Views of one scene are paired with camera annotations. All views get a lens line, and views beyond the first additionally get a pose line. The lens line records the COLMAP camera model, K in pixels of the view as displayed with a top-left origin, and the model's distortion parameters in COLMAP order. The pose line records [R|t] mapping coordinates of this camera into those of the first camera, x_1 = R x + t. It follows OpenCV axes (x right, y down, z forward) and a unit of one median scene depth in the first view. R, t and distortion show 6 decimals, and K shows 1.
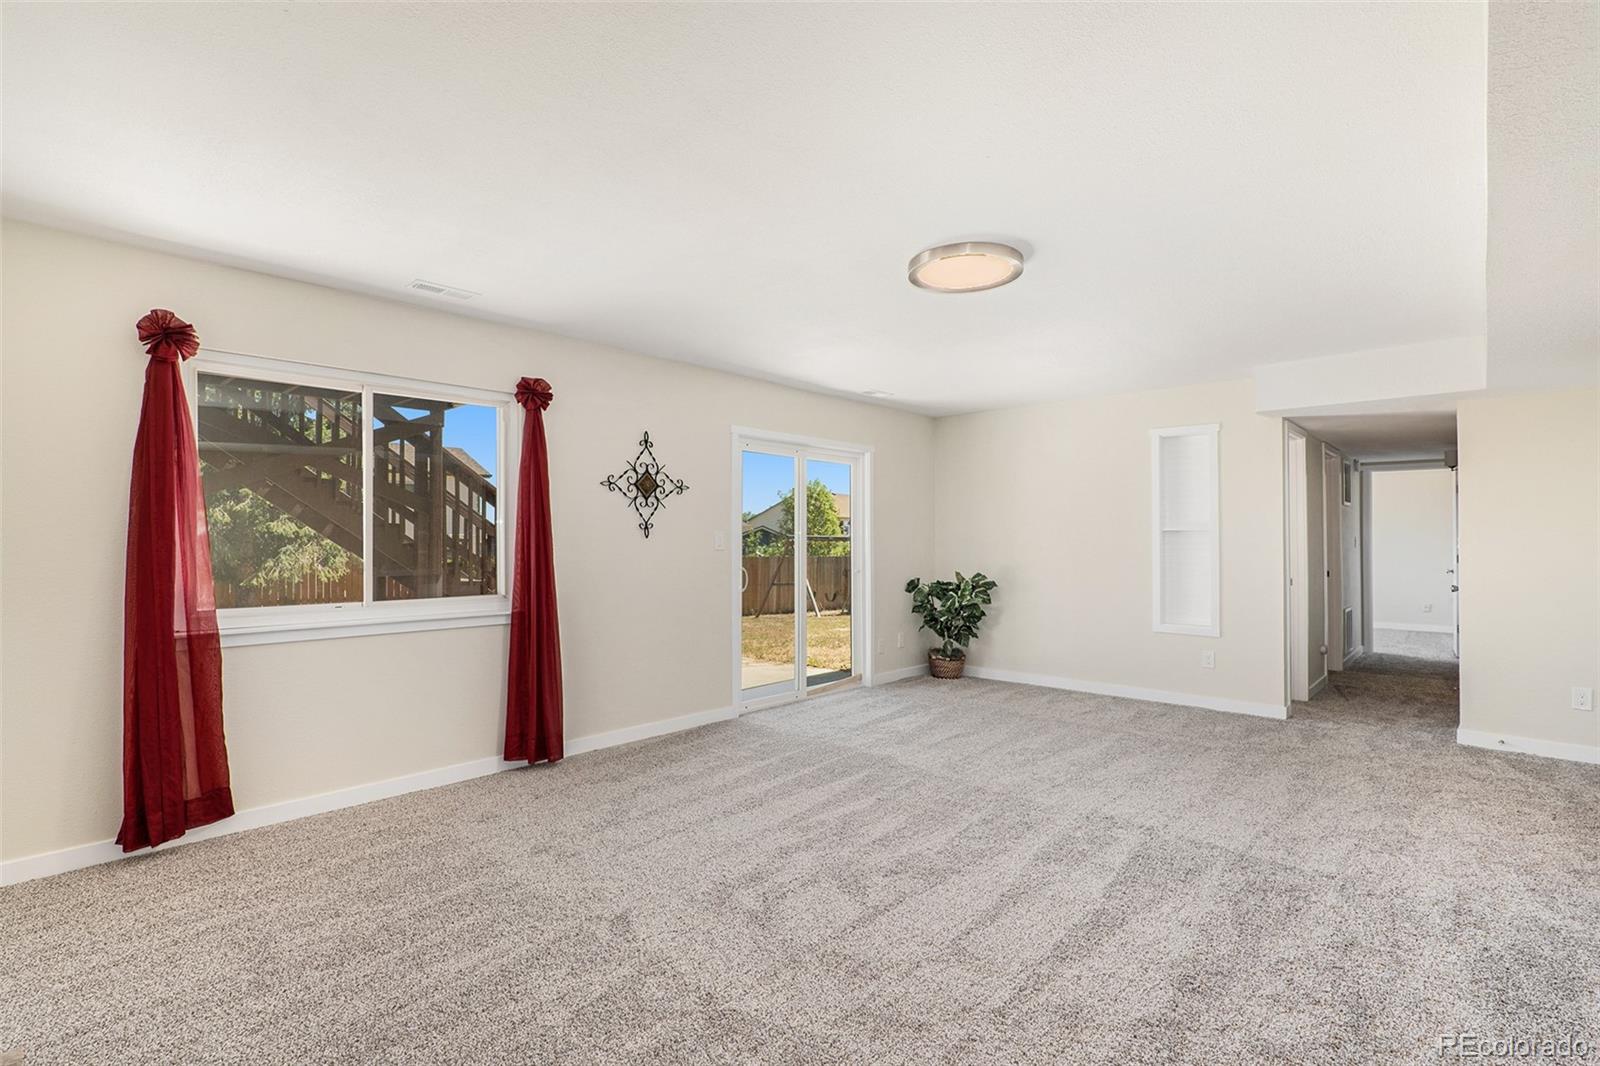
lens RADIAL K [[741.2, 0, 798.6], [0, 741.2, 537.2], [0, 0, 1]] dist [-0.022128, 0.006725]
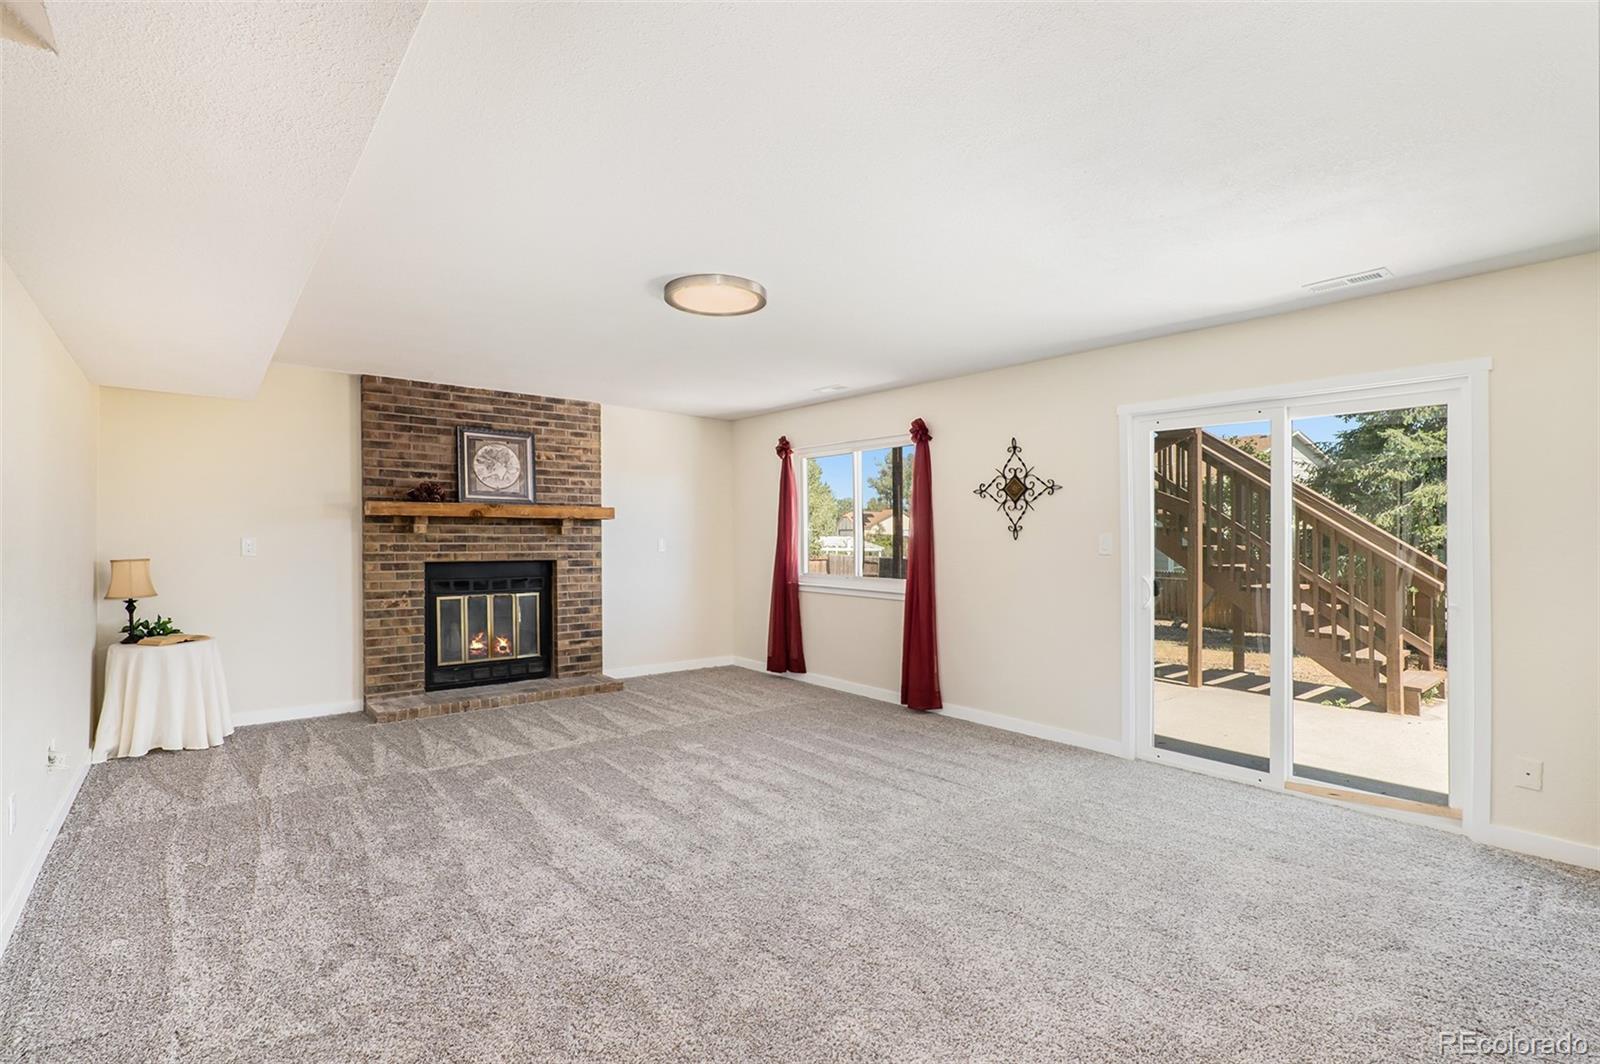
lens RADIAL K [[741.2, 0, 798.6], [0, 741.2, 536.2], [0, 0, 1]] dist [-0.022128, 0.006725]
pose [[-0.113214, 0.011524, -0.993504, 0.865497], [0.005866, 0.999923, 0.010930, -0.017490], [0.993553, -0.004590, -0.113273, 0.815553]]
